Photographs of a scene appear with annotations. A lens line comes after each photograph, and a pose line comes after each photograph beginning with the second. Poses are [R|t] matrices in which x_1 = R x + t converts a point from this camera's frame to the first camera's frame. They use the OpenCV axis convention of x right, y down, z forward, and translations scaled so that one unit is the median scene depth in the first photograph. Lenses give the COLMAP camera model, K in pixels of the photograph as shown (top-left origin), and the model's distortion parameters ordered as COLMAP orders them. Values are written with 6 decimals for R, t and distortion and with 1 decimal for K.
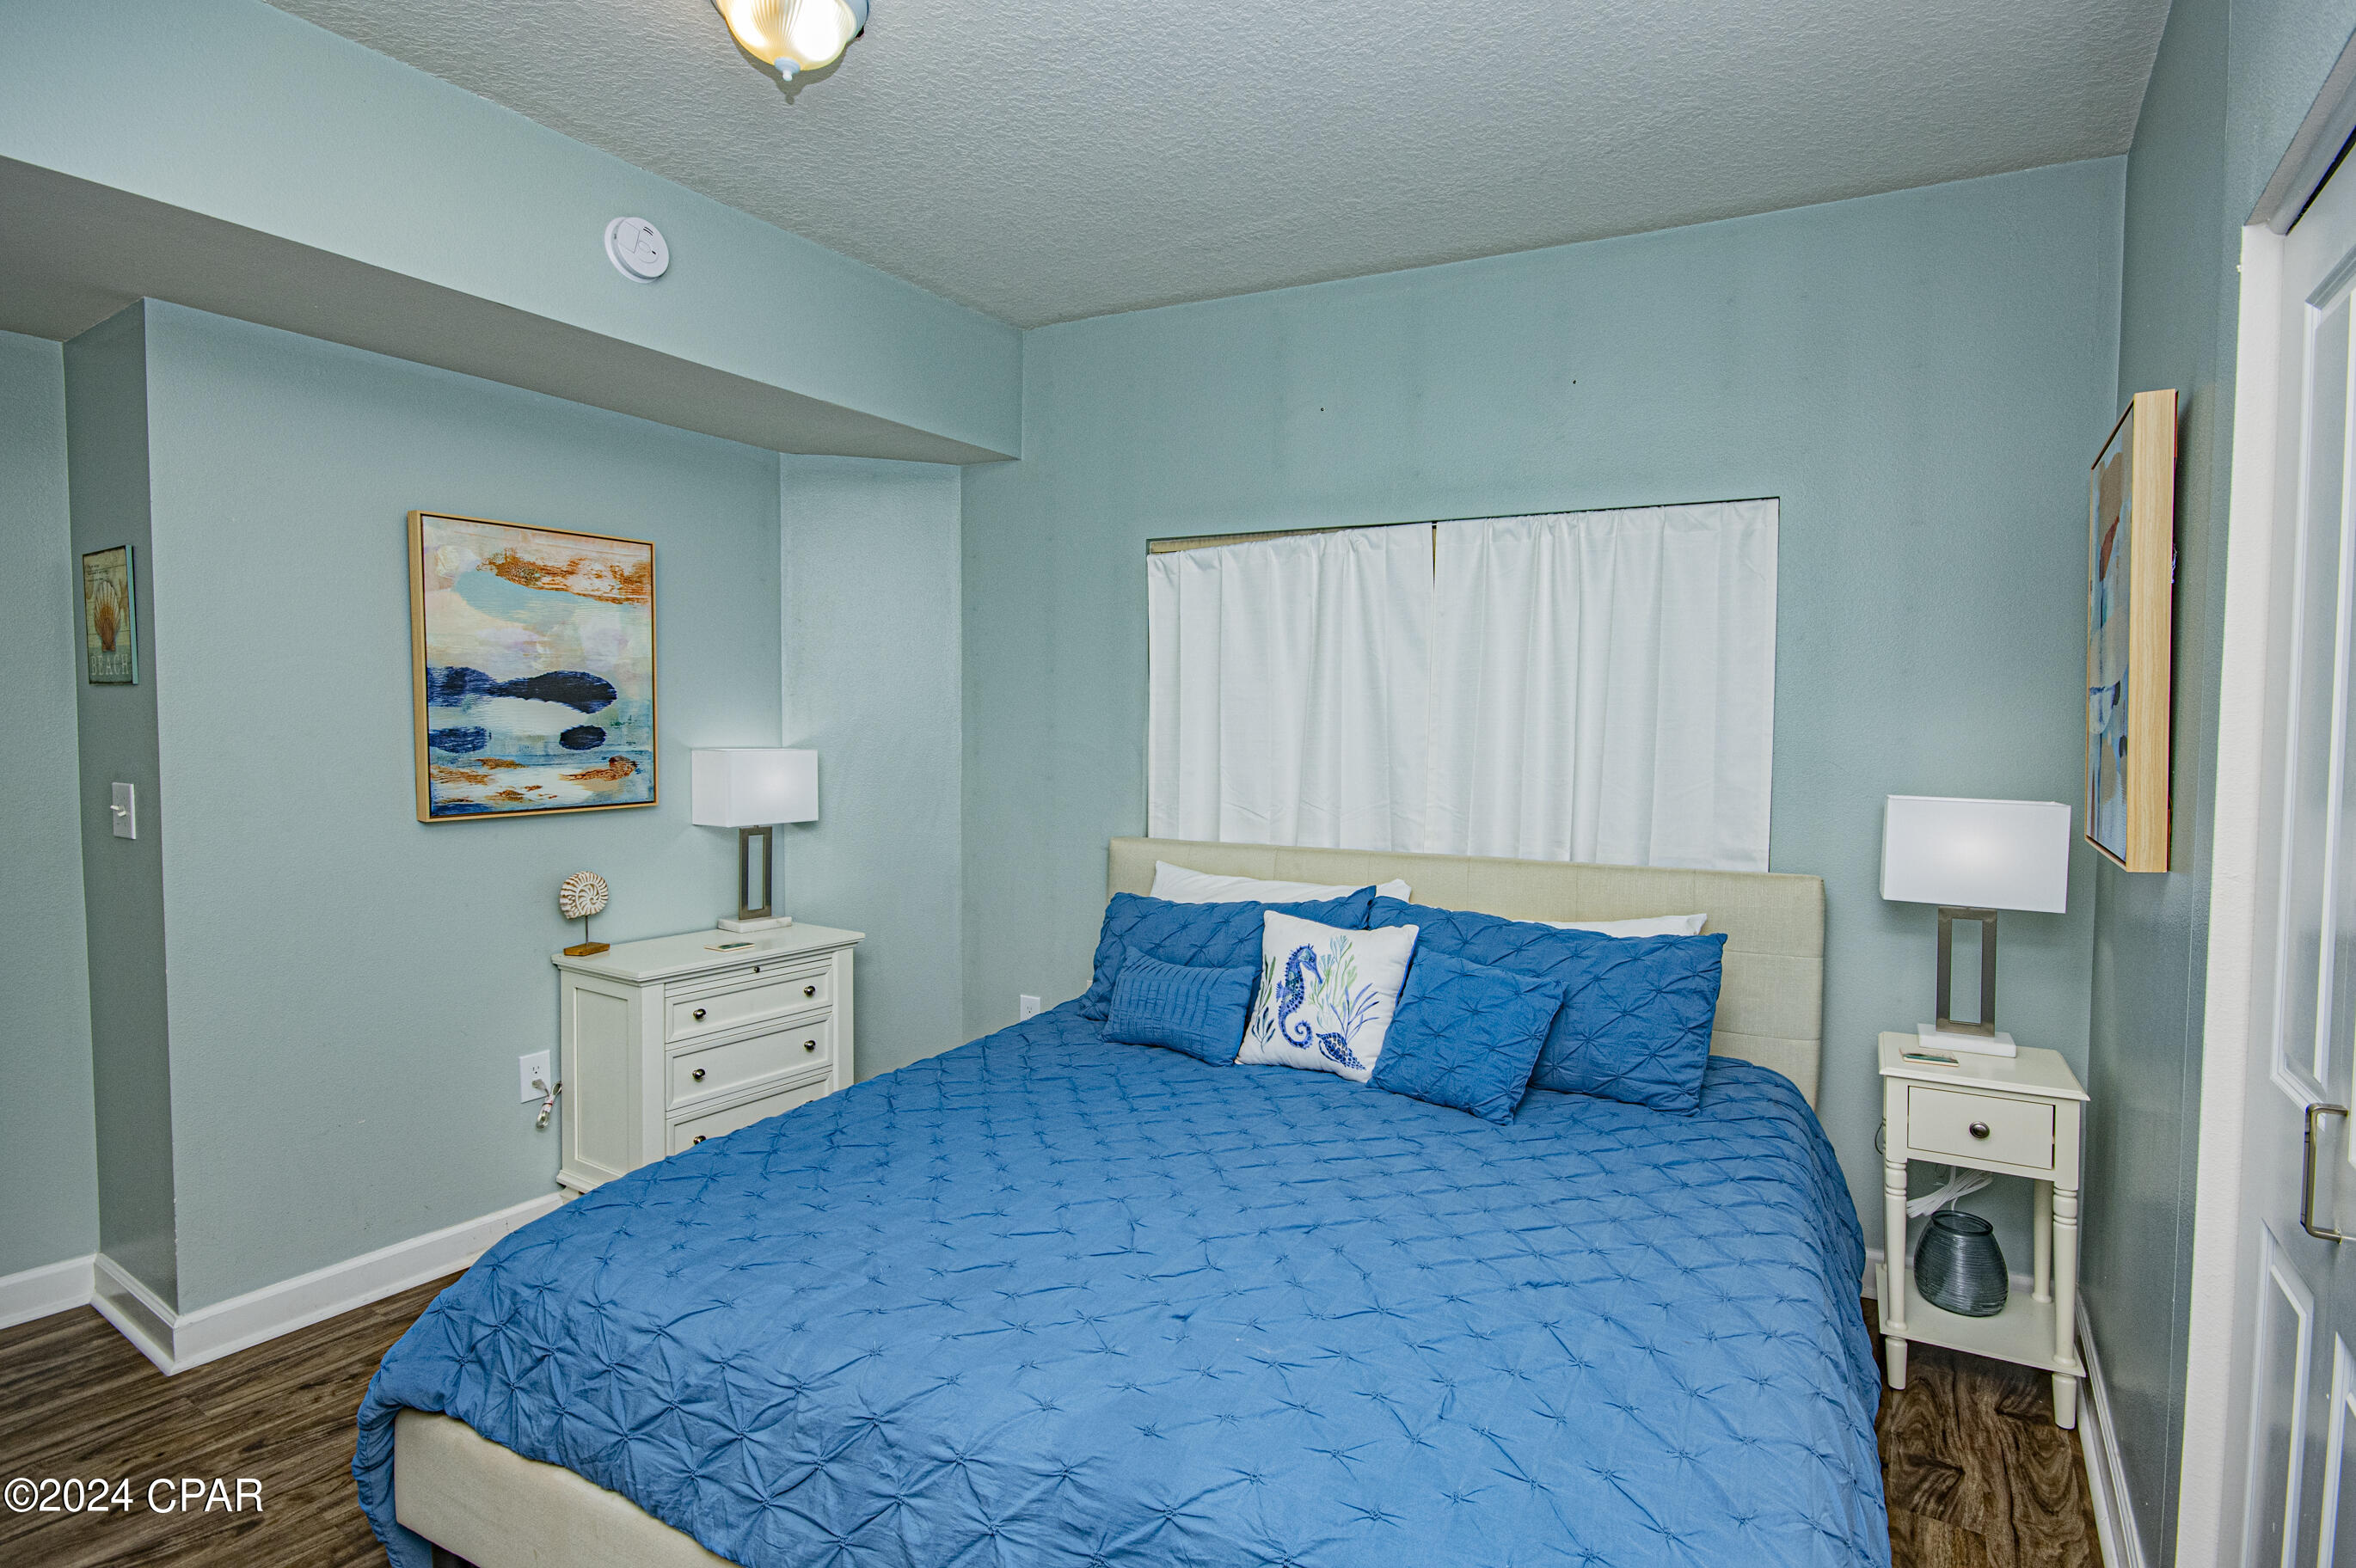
lens RADIAL K [[1173.6, 0, 1199.9], [0, 1173.6, 785.6], [0, 0, 1]] dist [0.037866, -0.022244]
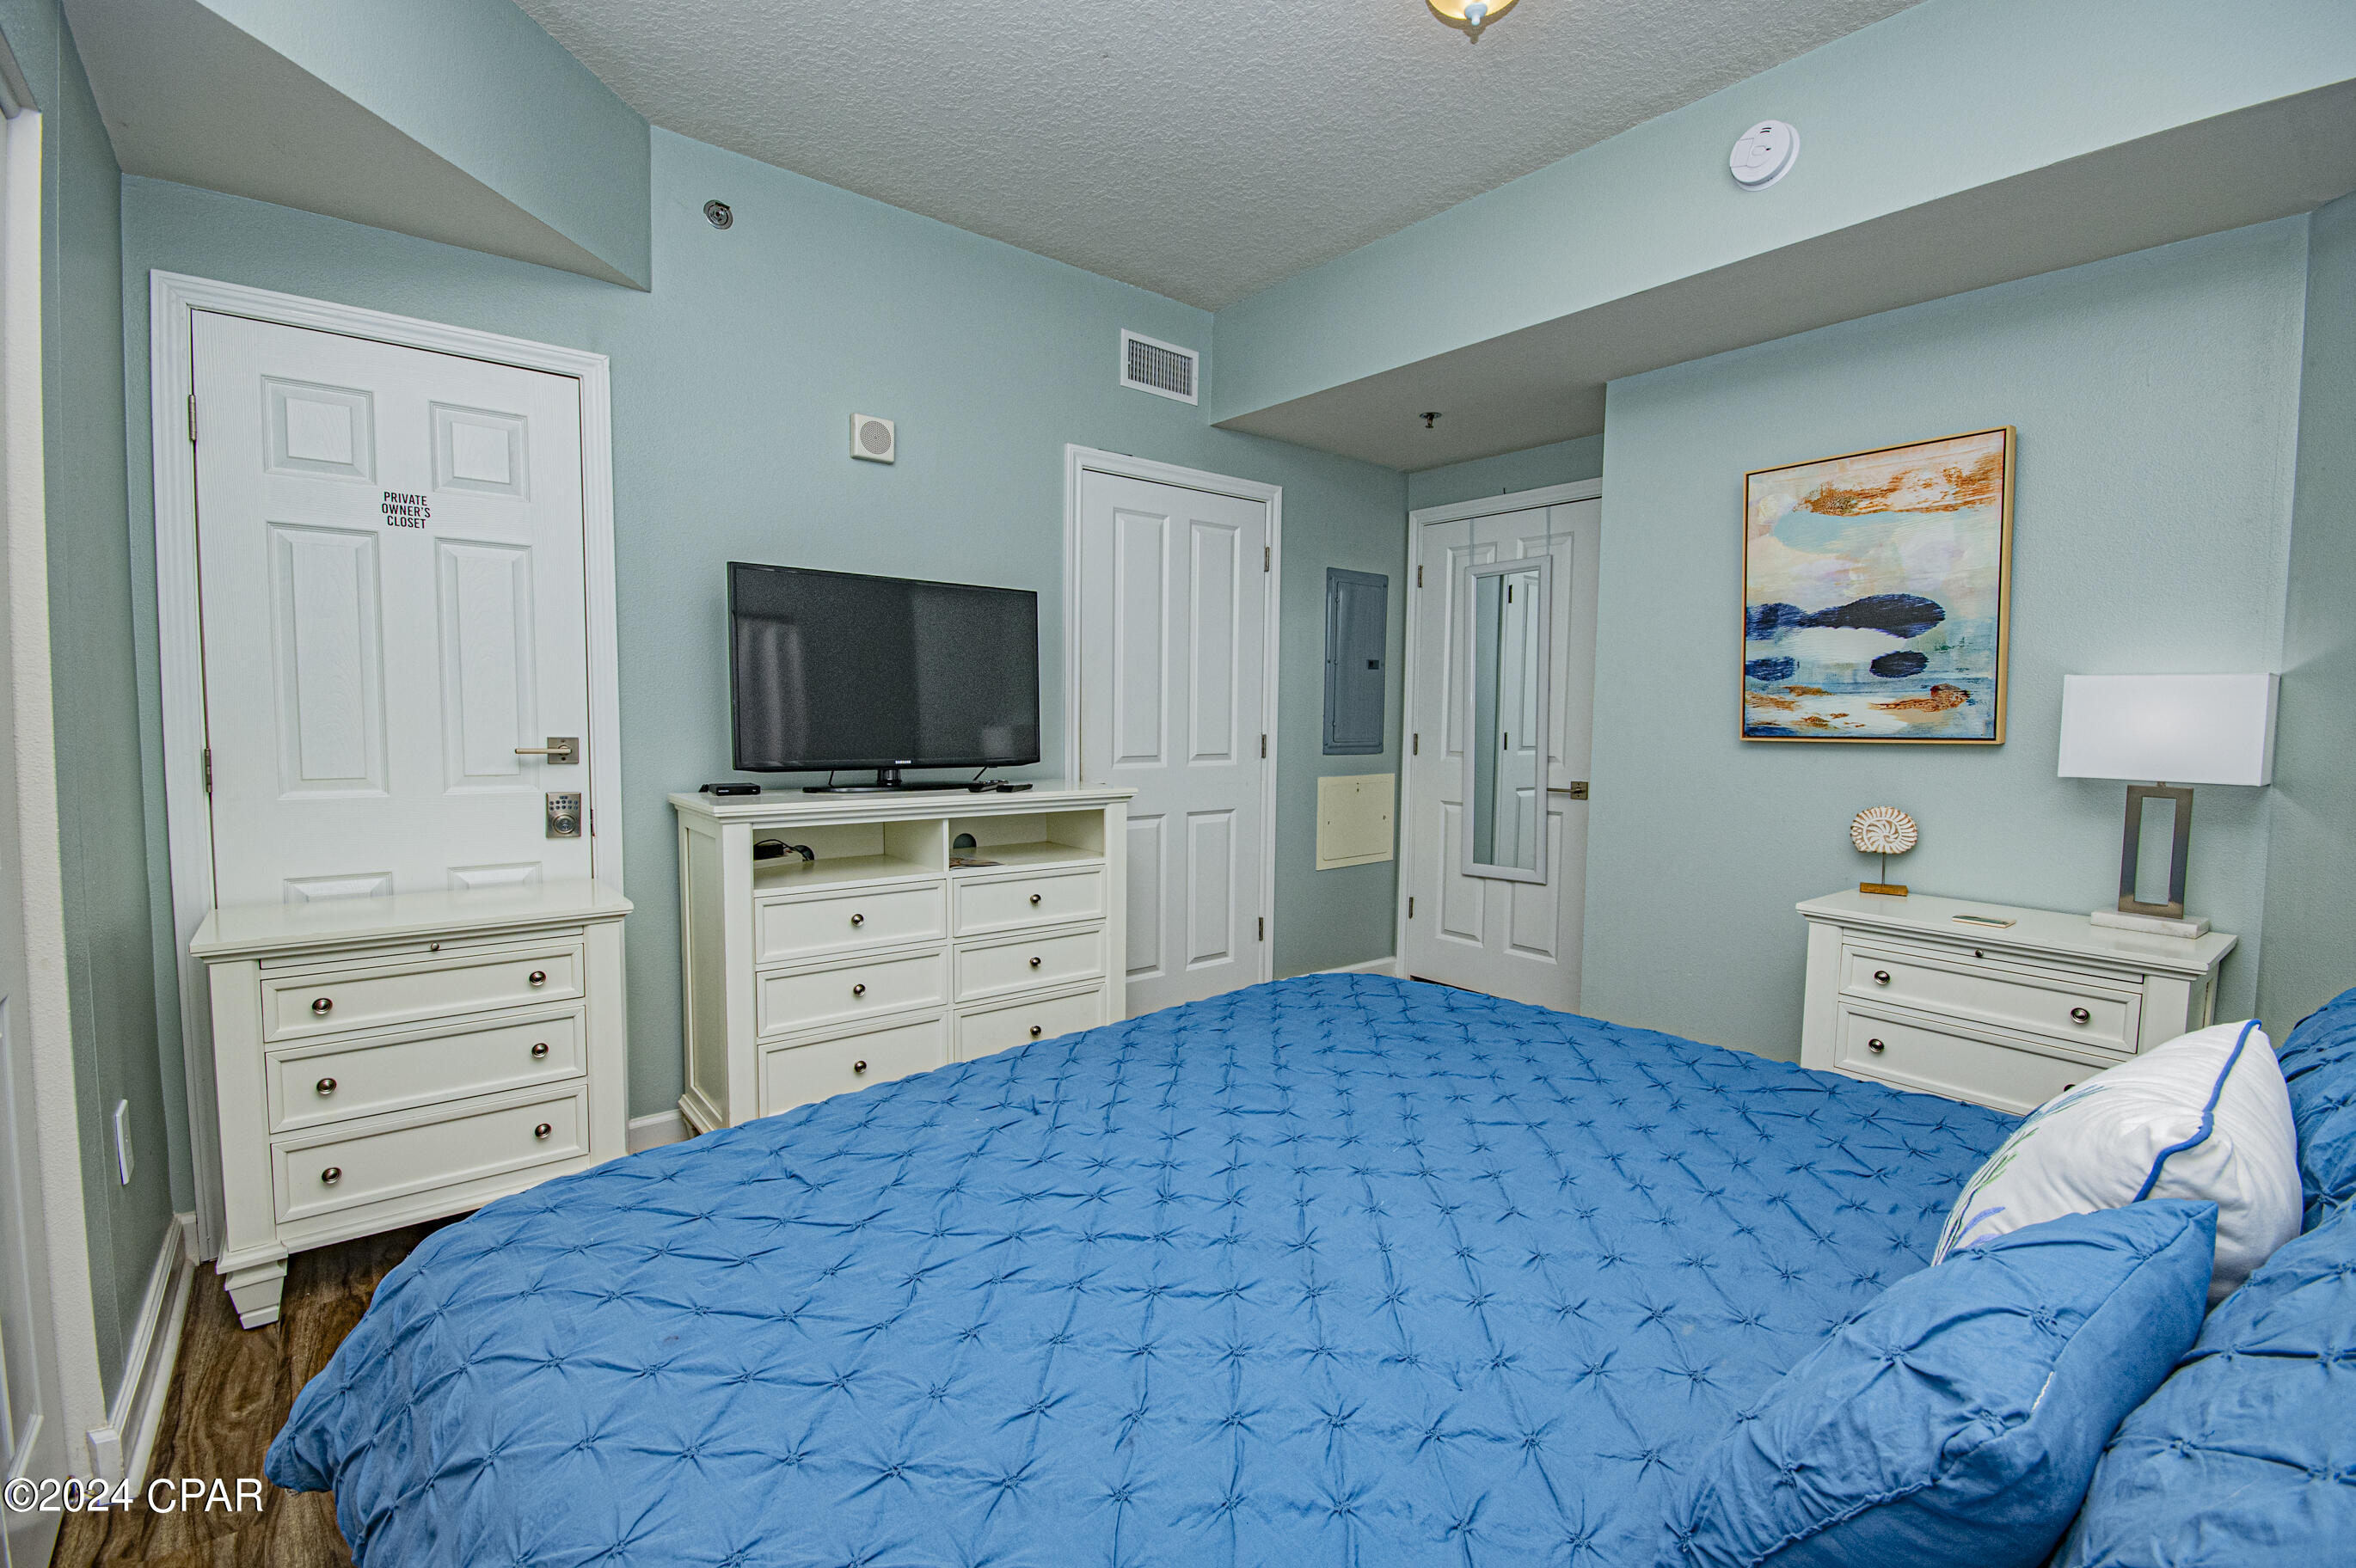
lens RADIAL K [[1038.4, 0, 1194.6], [0, 1038.4, 783.3], [0, 0, 1]] dist [0.024411, -0.020145]
pose [[-0.306618, 0.054675, -0.950261, 0.455115], [-0.062082, 0.995074, 0.077285, 0.024610], [0.949806, 0.082691, -0.301713, 0.747068]]
